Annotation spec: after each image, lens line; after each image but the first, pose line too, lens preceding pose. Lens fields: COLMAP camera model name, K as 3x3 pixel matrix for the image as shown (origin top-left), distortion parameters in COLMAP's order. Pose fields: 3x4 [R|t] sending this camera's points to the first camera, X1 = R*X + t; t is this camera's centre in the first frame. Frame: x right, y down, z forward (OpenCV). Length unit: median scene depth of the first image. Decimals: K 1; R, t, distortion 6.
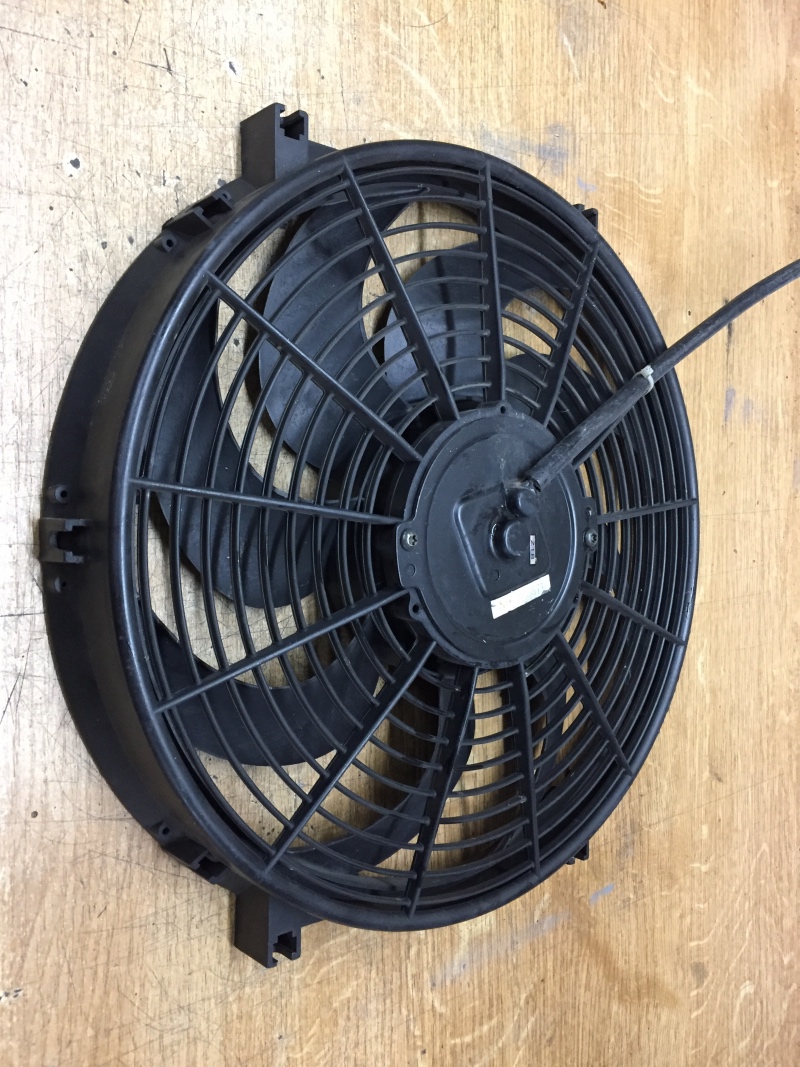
lens RADIAL K [[933.1, 0, 397.2], [0, 933.1, 543.2], [0, 0, 1]] dist [0.082503, -0.139075]
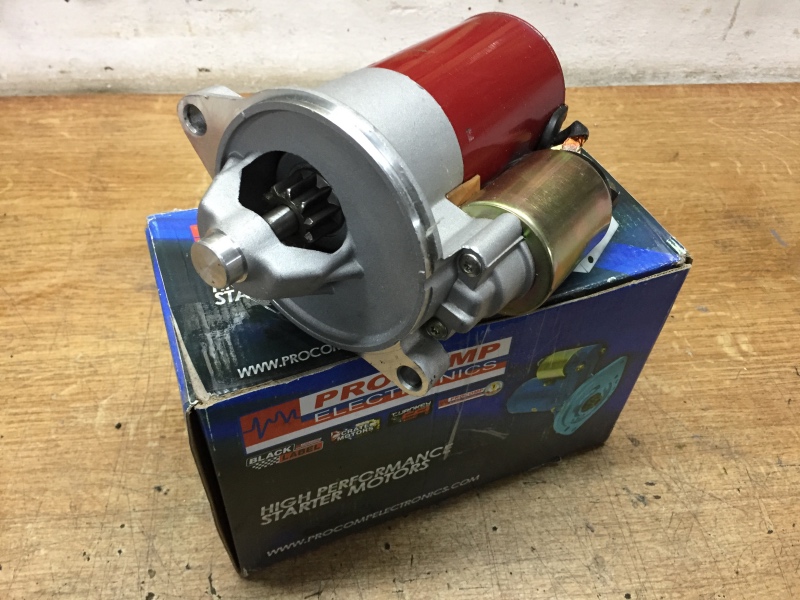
lens RADIAL K [[699.6, 0, 397.5], [0, 699.6, 305.9], [0, 0, 1]] dist [0.082503, -0.139075]
pose [[-0.040570, -0.997635, 0.055479, 0.077979], [0.996108, -0.036035, 0.080432, -0.315201], [-0.078243, 0.058526, 0.995215, -0.037670]]
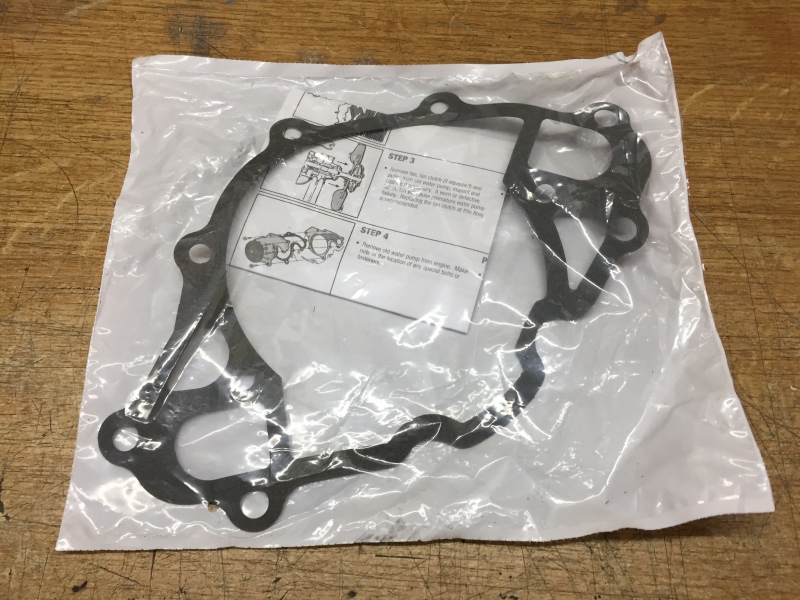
lens RADIAL K [[699.6, 0, 393.6], [0, 699.6, 293.1], [0, 0, 1]] dist [0.082503, -0.139075]
pose [[0.056730, -0.963024, -0.263377, 0.111866], [0.997559, 0.065430, -0.024373, -0.192929], [0.040705, -0.261351, 0.964385, 0.296399]]
